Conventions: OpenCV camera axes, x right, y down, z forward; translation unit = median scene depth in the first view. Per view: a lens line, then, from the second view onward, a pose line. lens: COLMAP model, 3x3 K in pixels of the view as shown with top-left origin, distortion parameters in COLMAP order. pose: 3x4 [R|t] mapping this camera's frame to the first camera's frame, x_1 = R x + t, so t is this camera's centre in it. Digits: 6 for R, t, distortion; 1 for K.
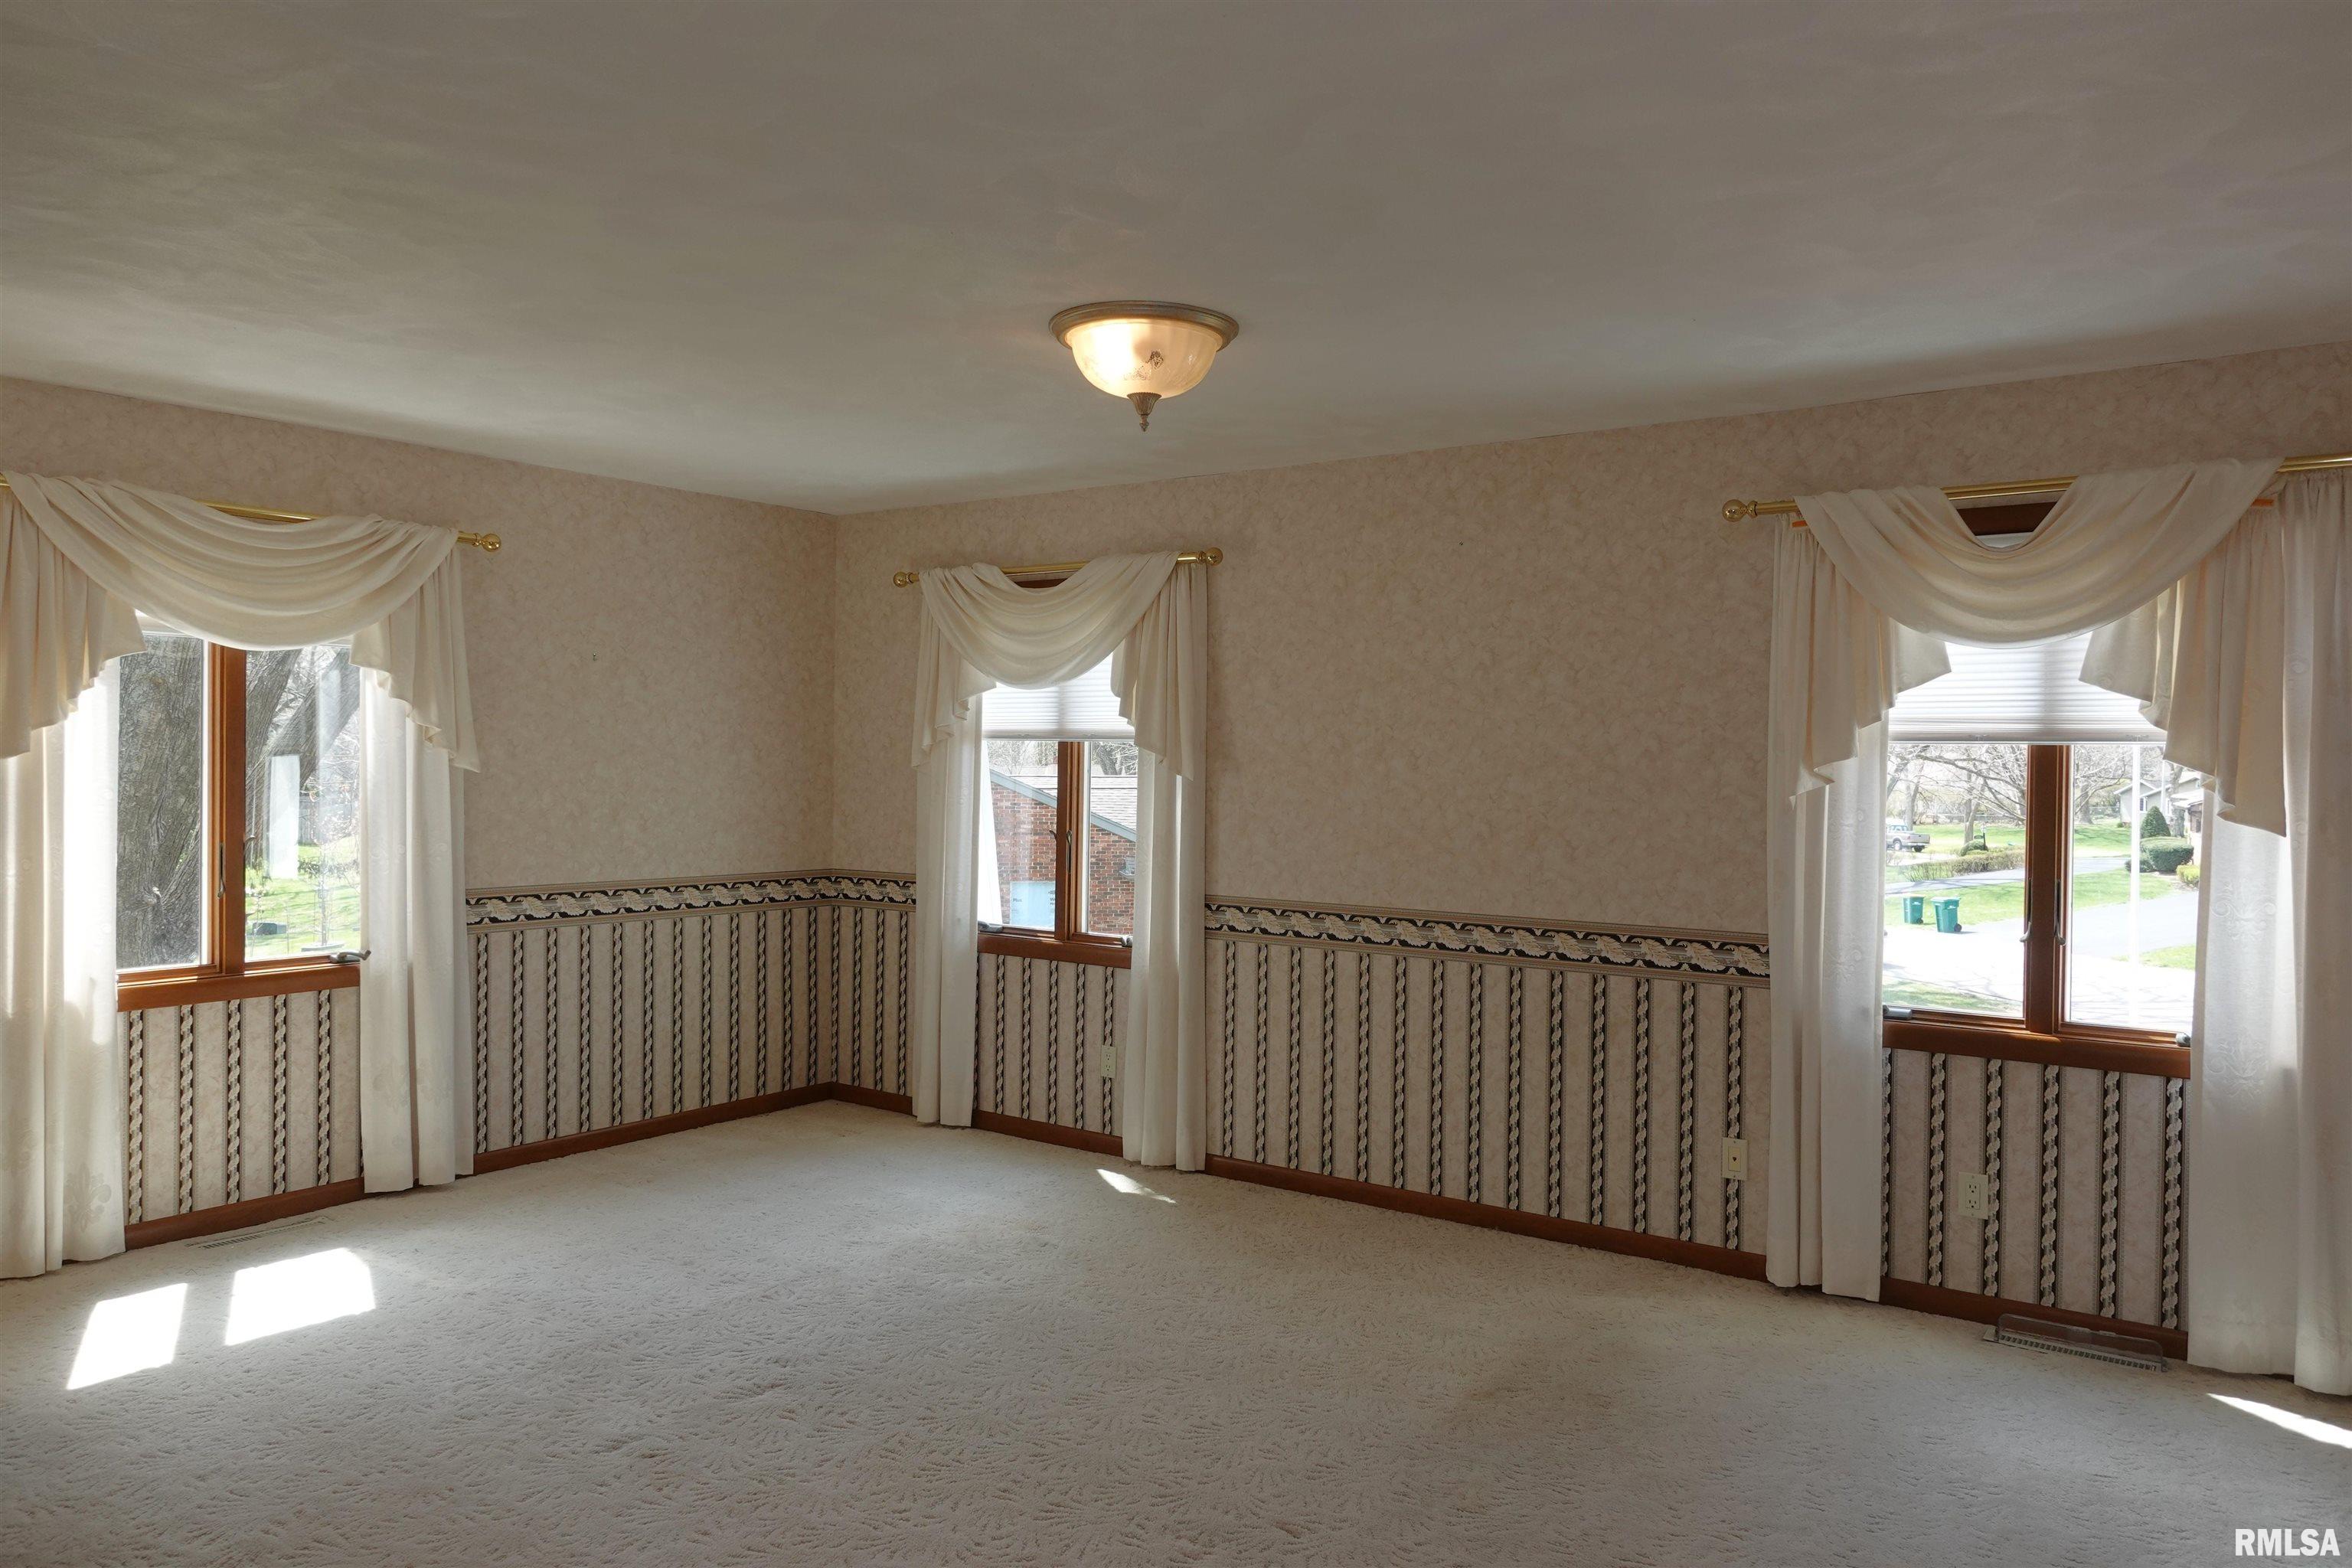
lens RADIAL K [[1605.2, 0, 1180.5], [0, 1605.2, 785.3], [0, 0, 1]] dist [-0.004995, -0.001341]
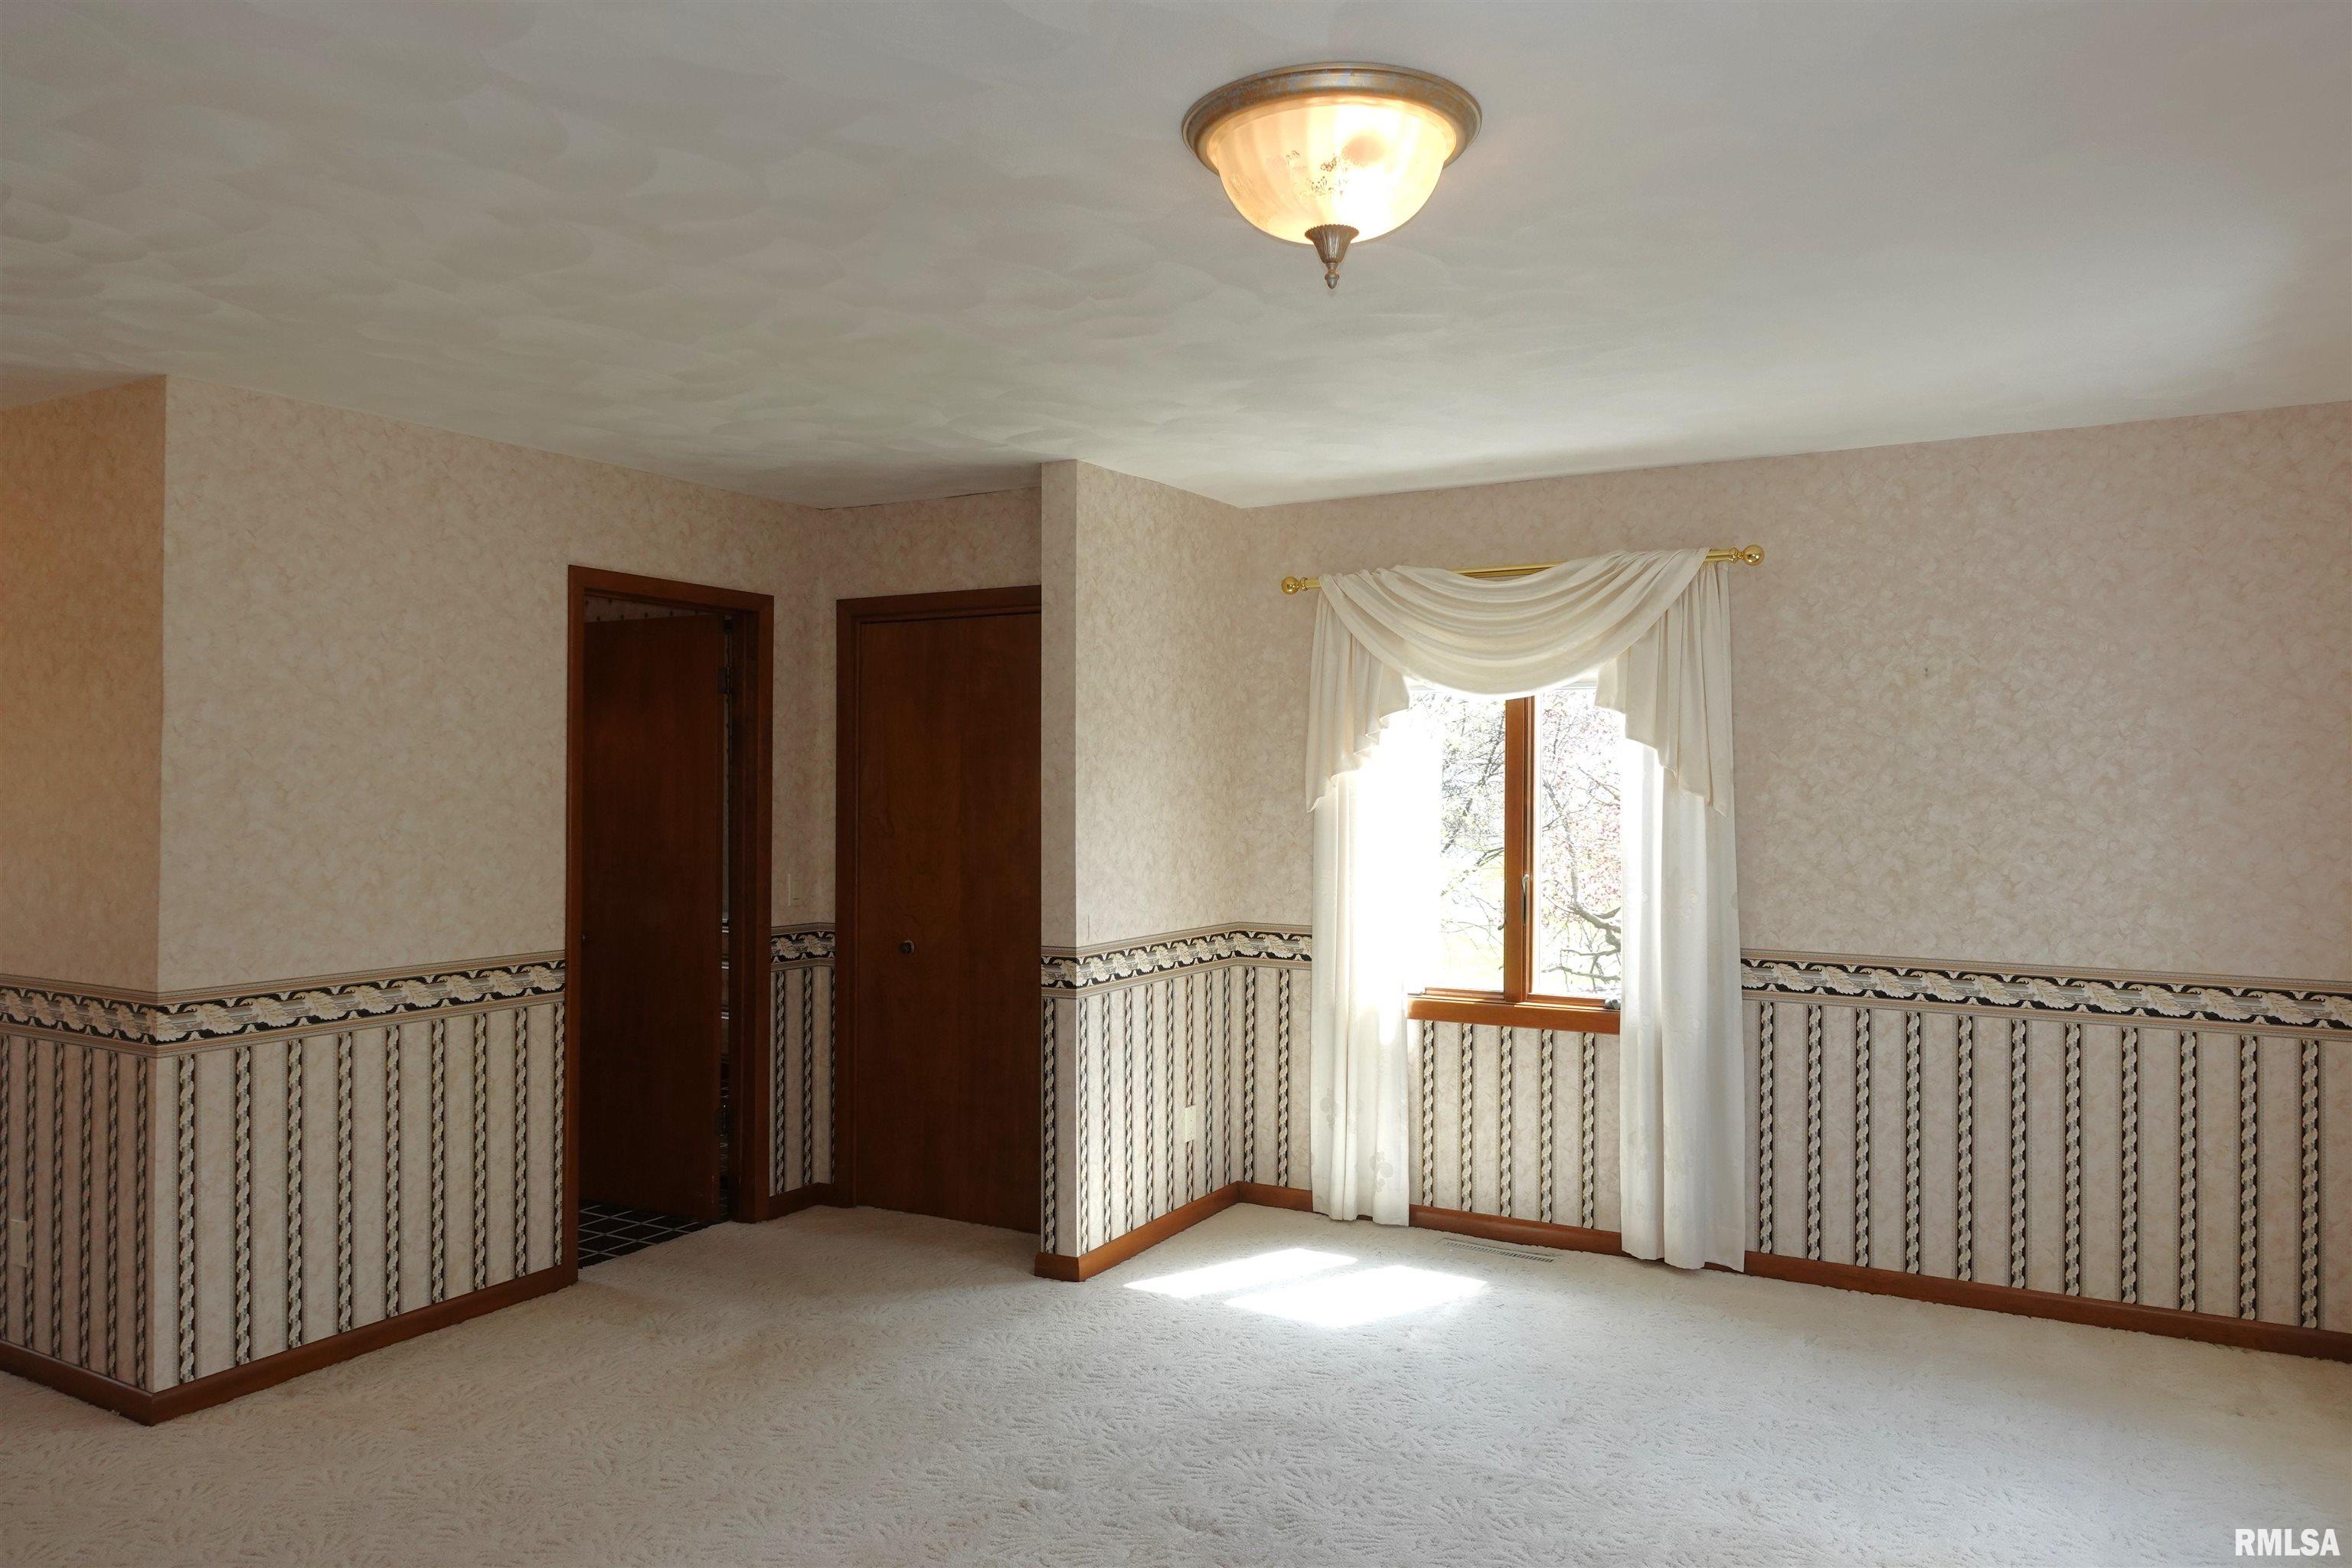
lens RADIAL K [[1605.2, 0, 1180.5], [0, 1605.2, 785.3], [0, 0, 1]] dist [-0.004995, -0.001341]
pose [[0.112969, -0.010477, -0.993543, 0.431673], [-0.016748, 0.999782, -0.012447, -0.009745], [0.993457, 0.018046, 0.112769, 0.631228]]
